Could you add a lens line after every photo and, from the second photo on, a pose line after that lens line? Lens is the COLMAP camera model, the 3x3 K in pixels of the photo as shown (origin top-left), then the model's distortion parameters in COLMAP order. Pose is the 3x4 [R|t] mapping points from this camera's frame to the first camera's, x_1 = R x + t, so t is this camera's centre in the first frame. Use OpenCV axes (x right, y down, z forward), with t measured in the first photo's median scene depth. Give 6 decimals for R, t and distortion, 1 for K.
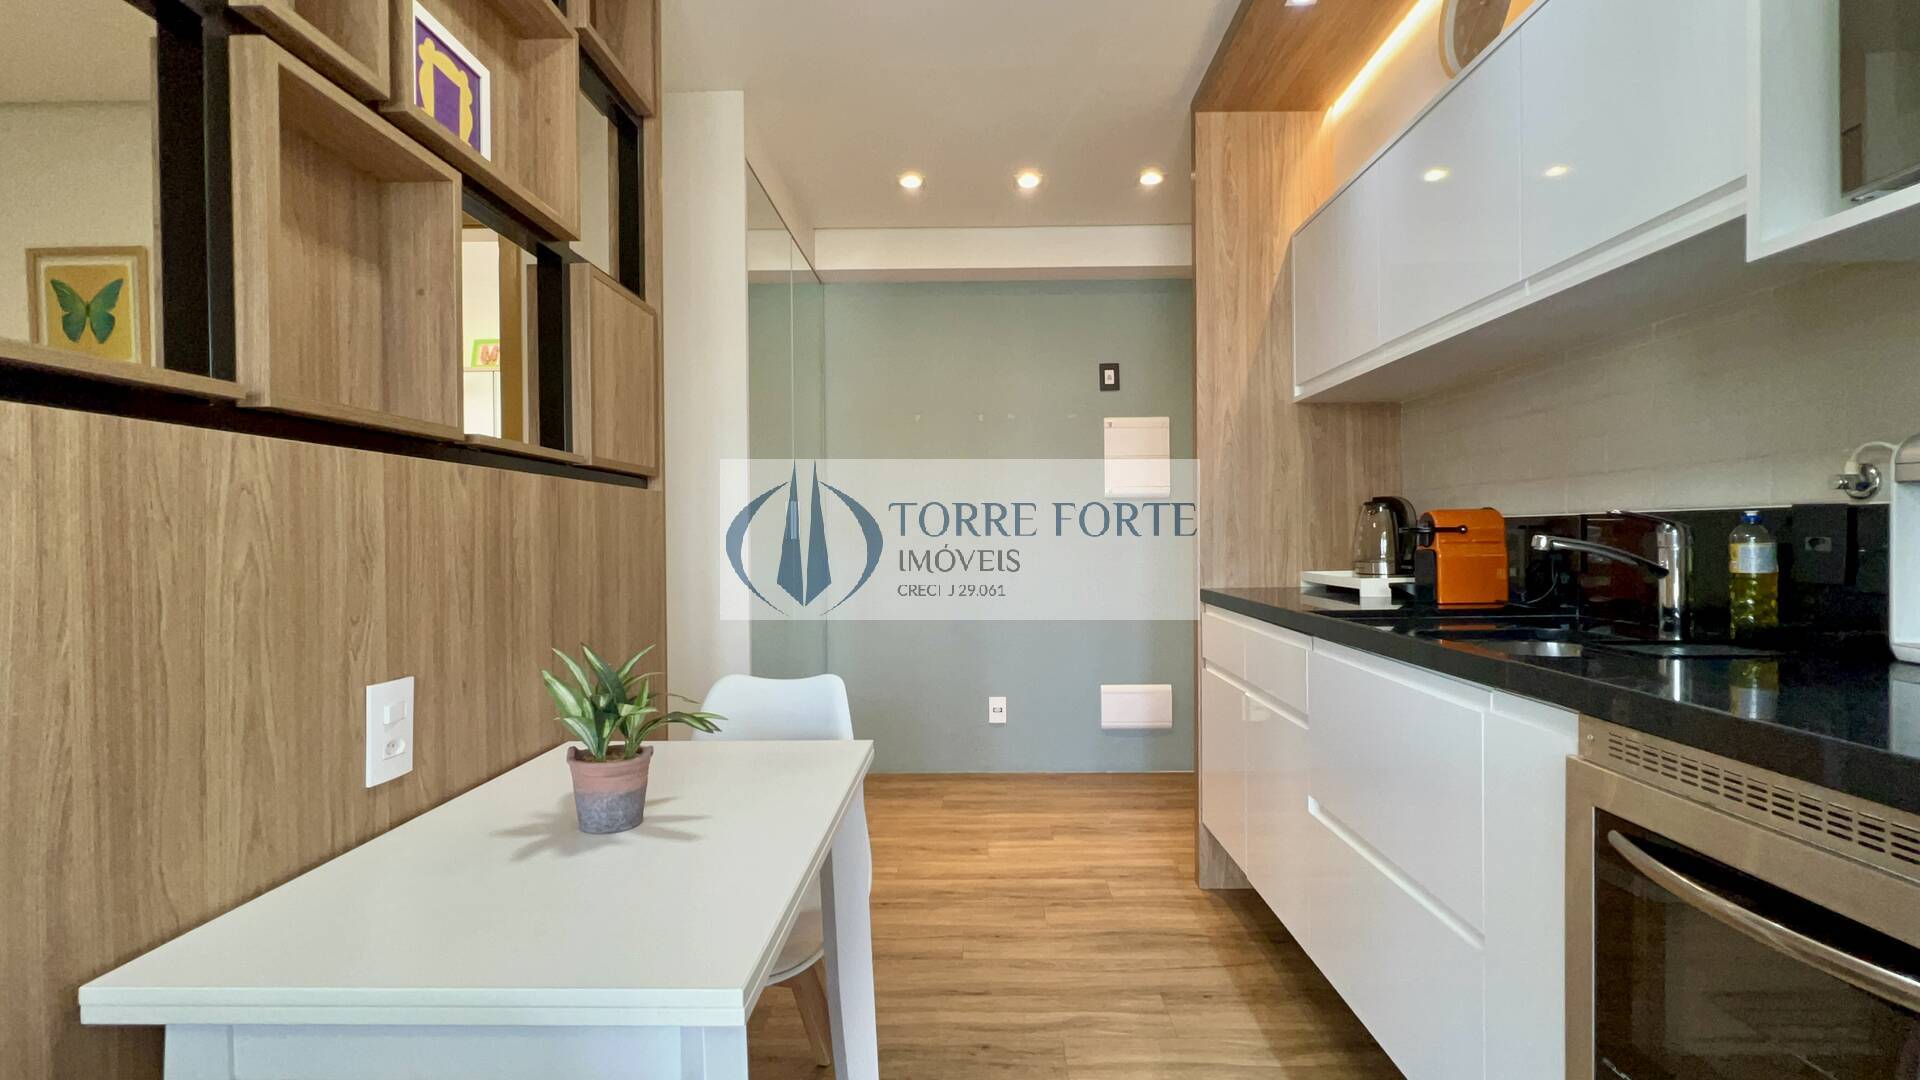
lens RADIAL K [[883.8, 0, 962.9], [0, 883.8, 543.8], [0, 0, 1]] dist [-0.001163, 0.000563]
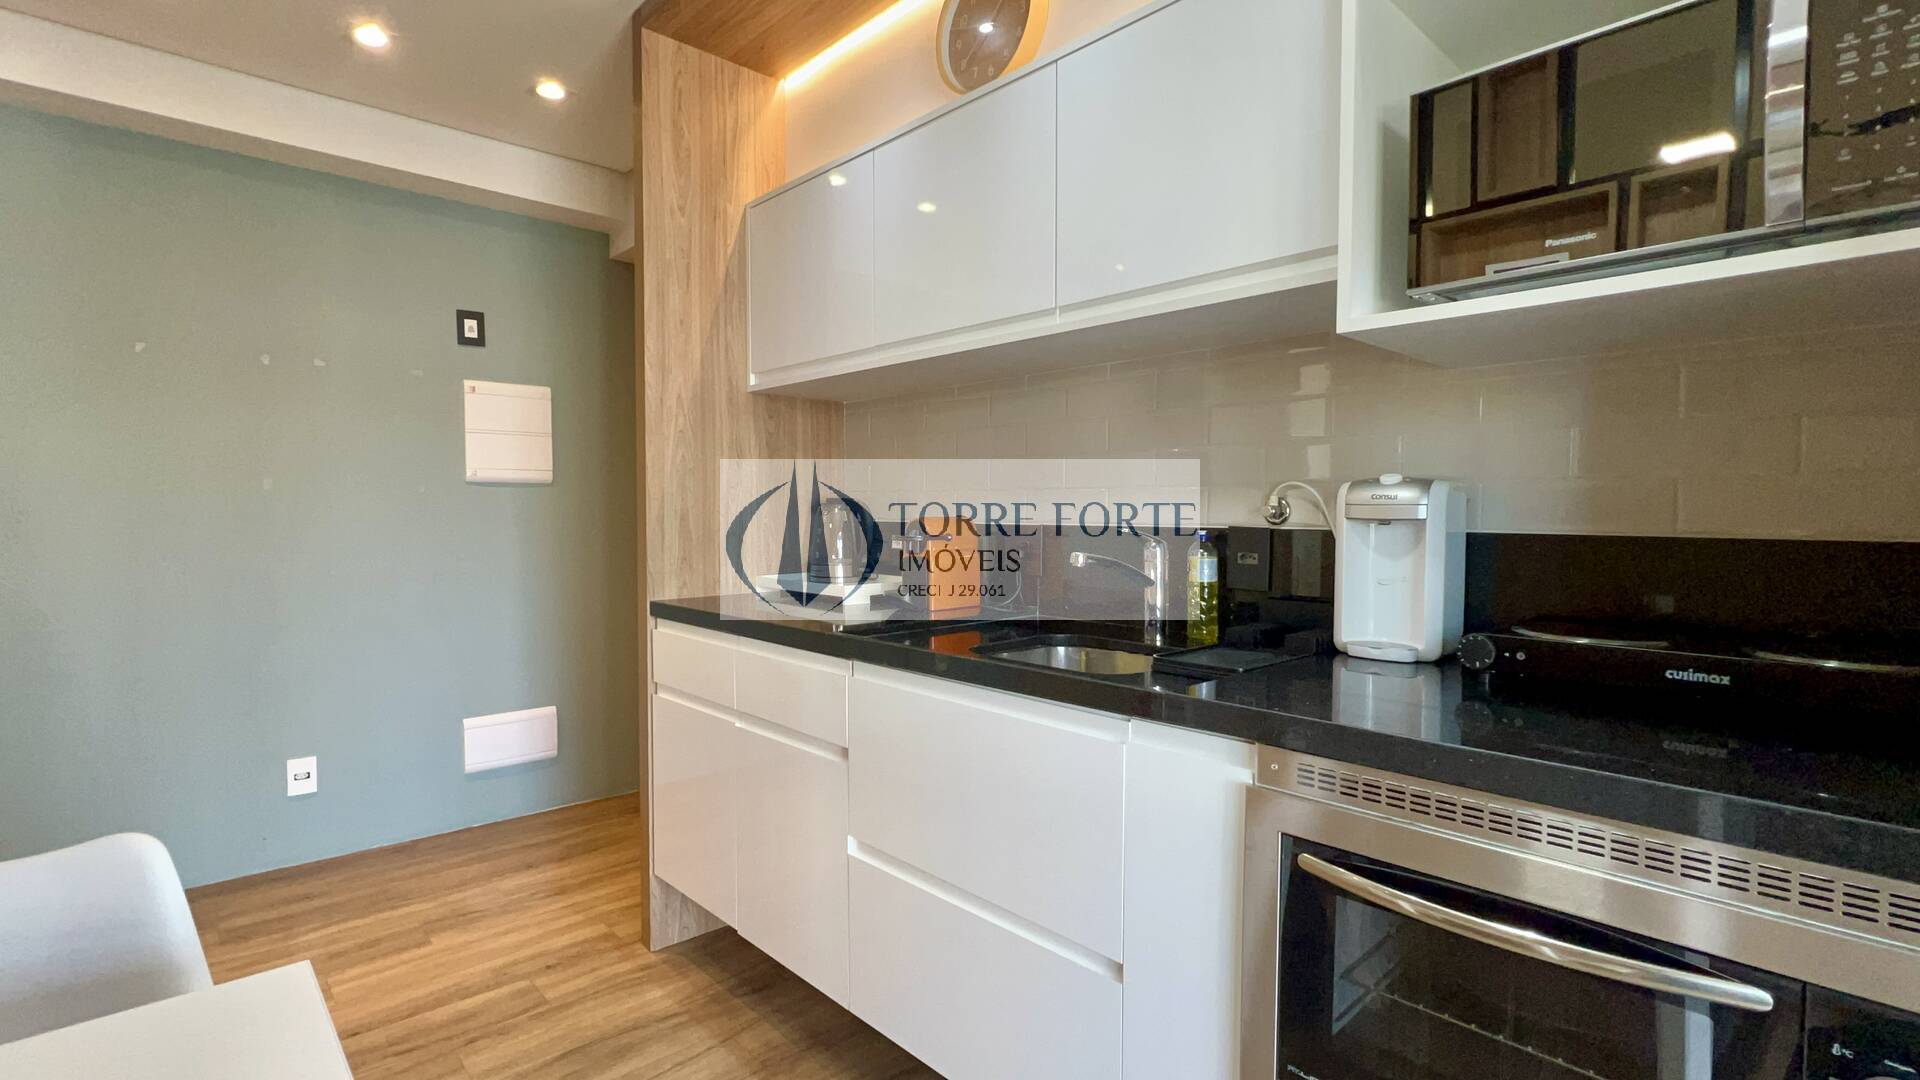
lens RADIAL K [[883.8, 0, 962.9], [0, 883.8, 543.8], [0, 0, 1]] dist [-0.001163, 0.000563]
pose [[0.719171, -0.015938, 0.694650, -0.104256], [-0.002029, 0.999684, 0.025036, -0.026370], [-0.694830, -0.019415, 0.718912, 0.189251]]
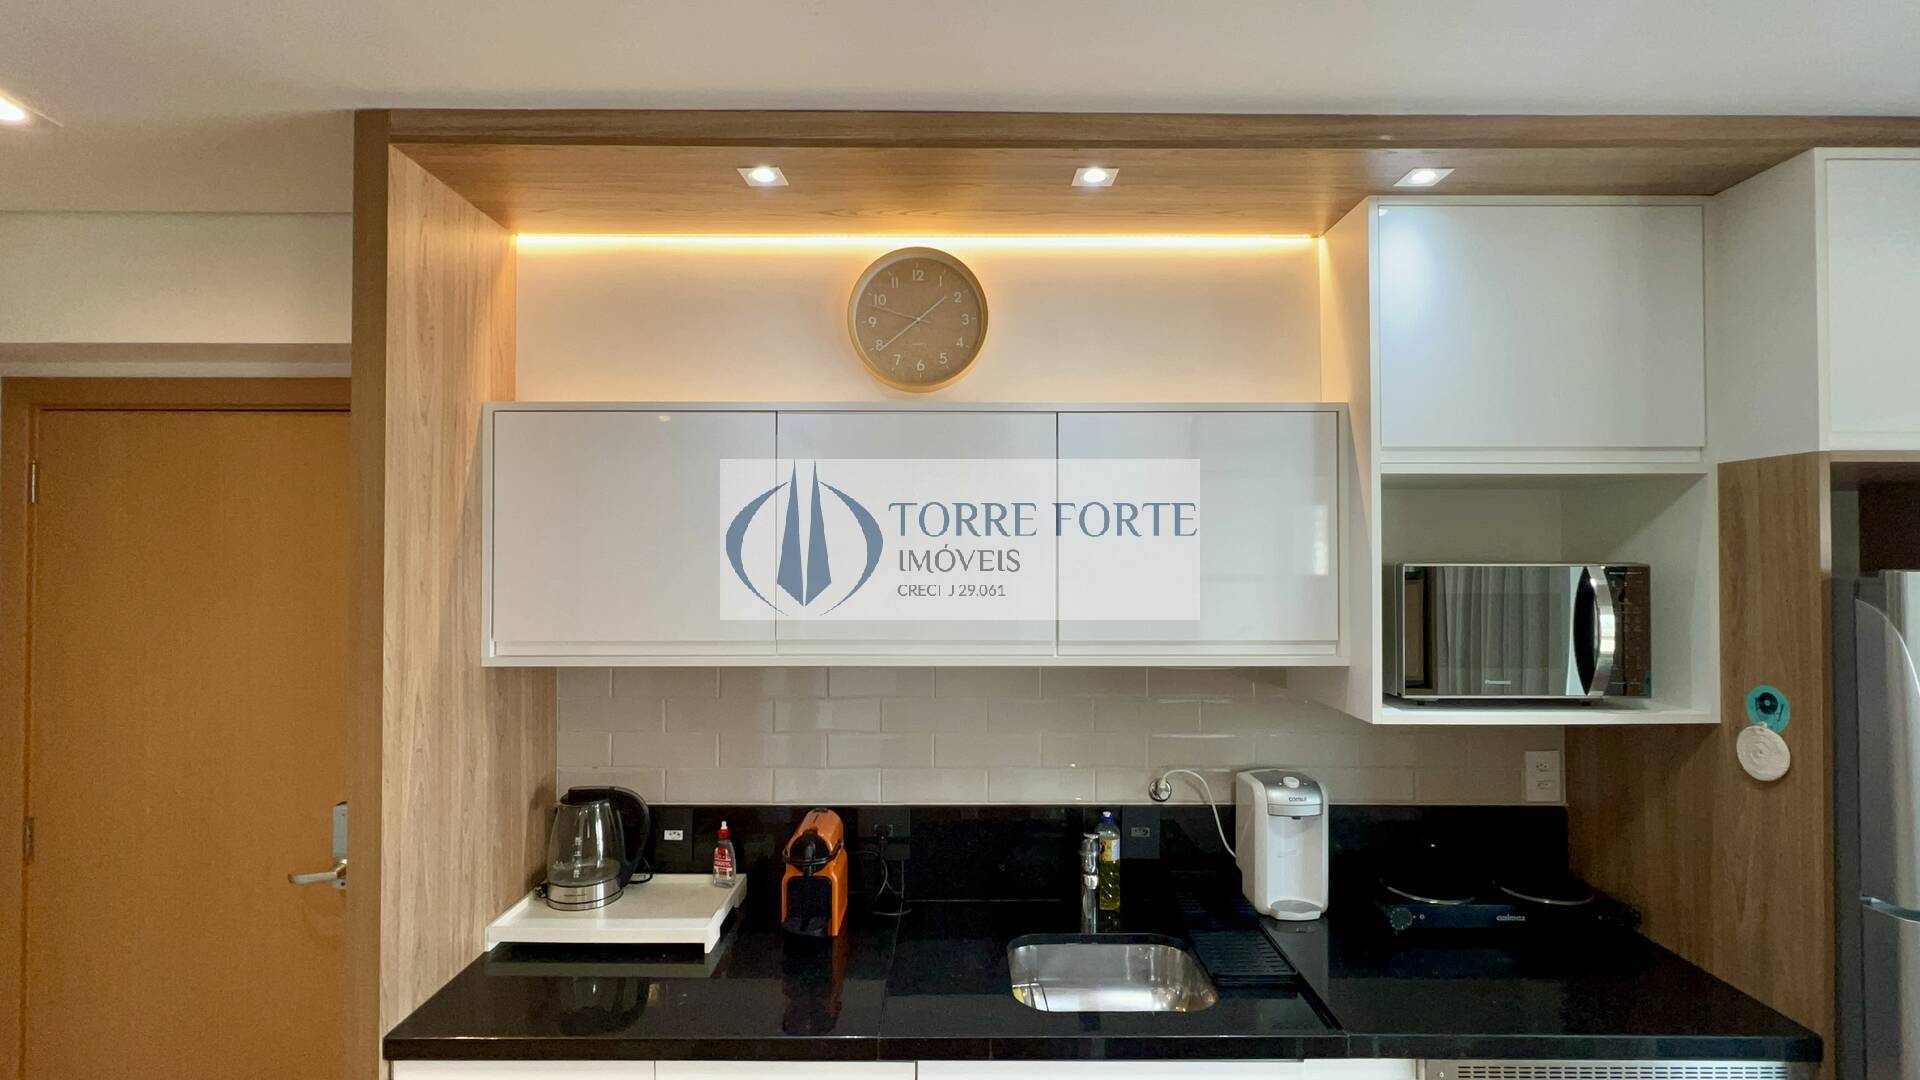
lens RADIAL K [[883.8, 0, 962.9], [0, 883.8, 543.8], [0, 0, 1]] dist [-0.001163, 0.000563]
pose [[-0.020284, 0.020711, 0.999580, -0.278281], [0.008394, 0.999754, -0.020545, -0.235056], [-0.999759, 0.007974, -0.020452, 0.673825]]
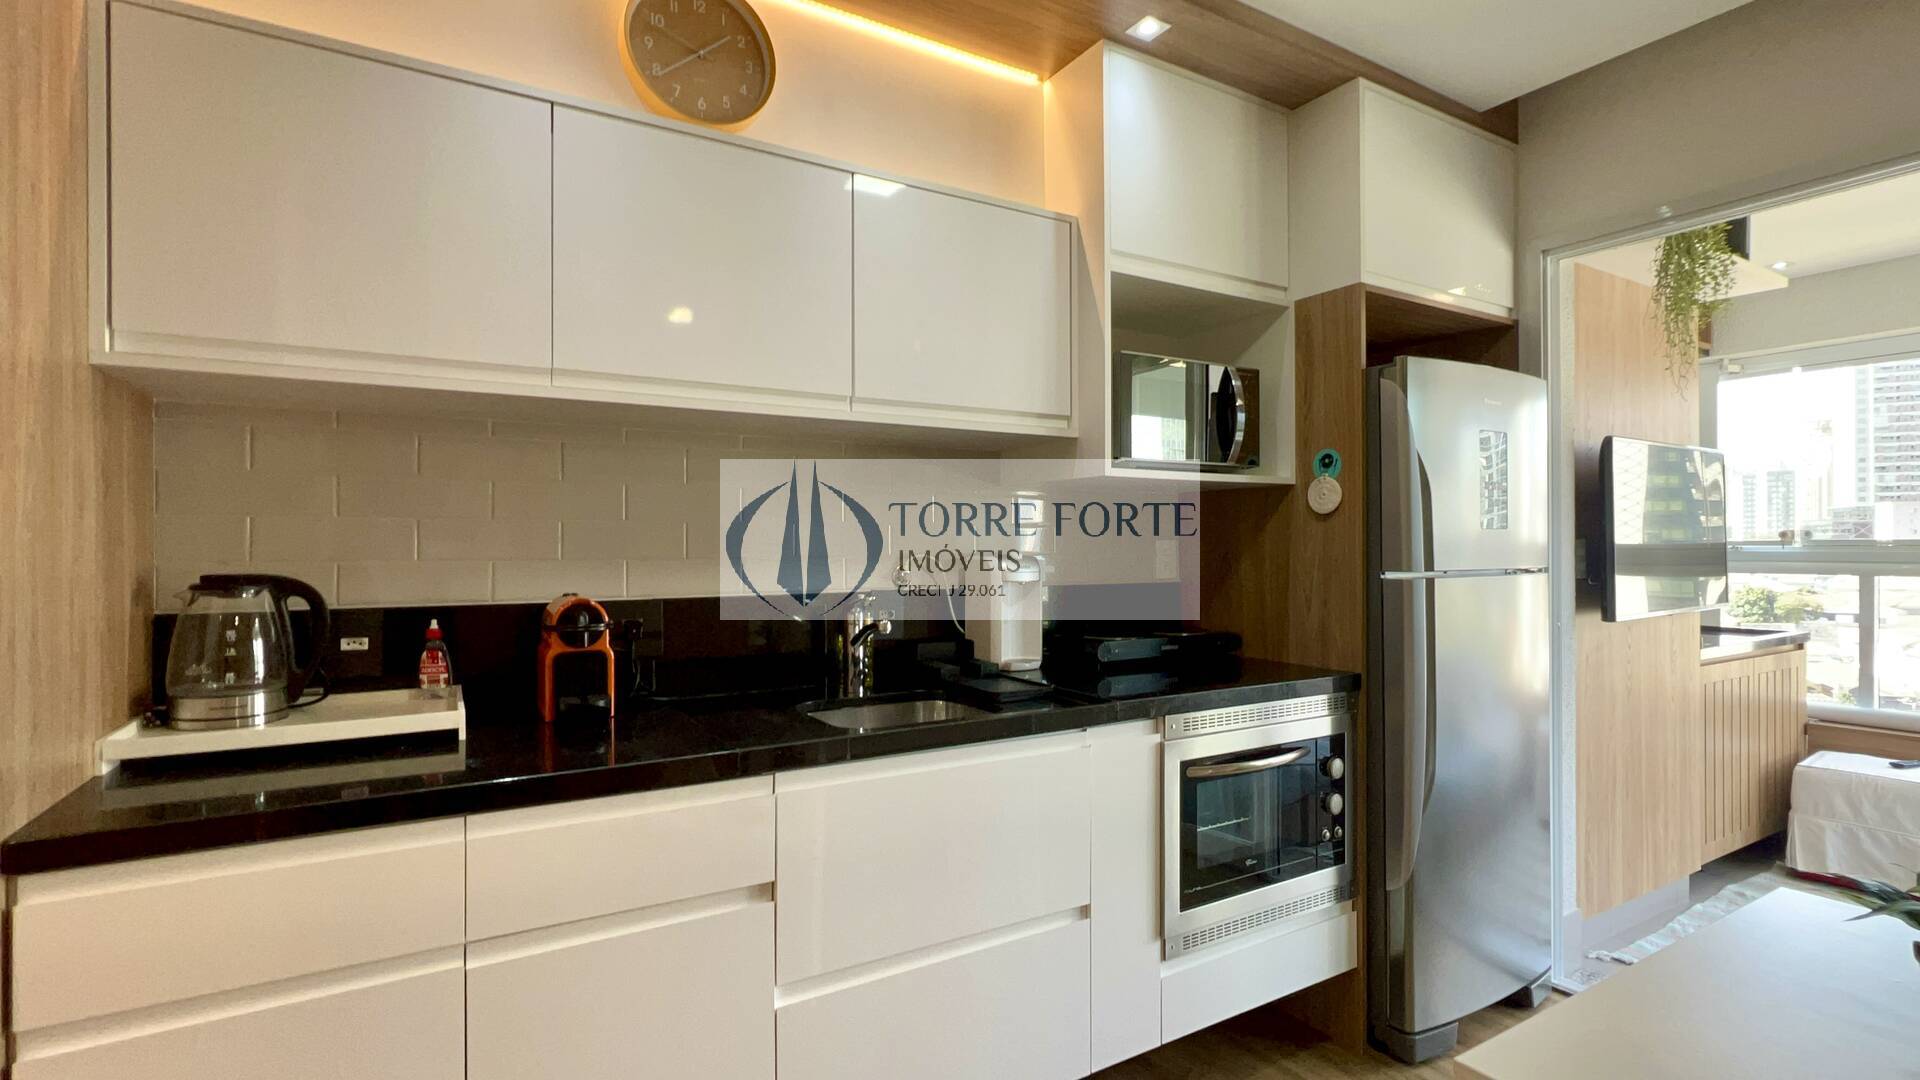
lens RADIAL K [[883.8, 0, 962.9], [0, 883.8, 543.8], [0, 0, 1]] dist [-0.001163, 0.000563]
pose [[-0.530113, 0.008361, 0.847886, -0.236458], [0.014485, 0.999895, -0.000803, -0.063415], [-0.847803, 0.011856, -0.530178, 0.876368]]
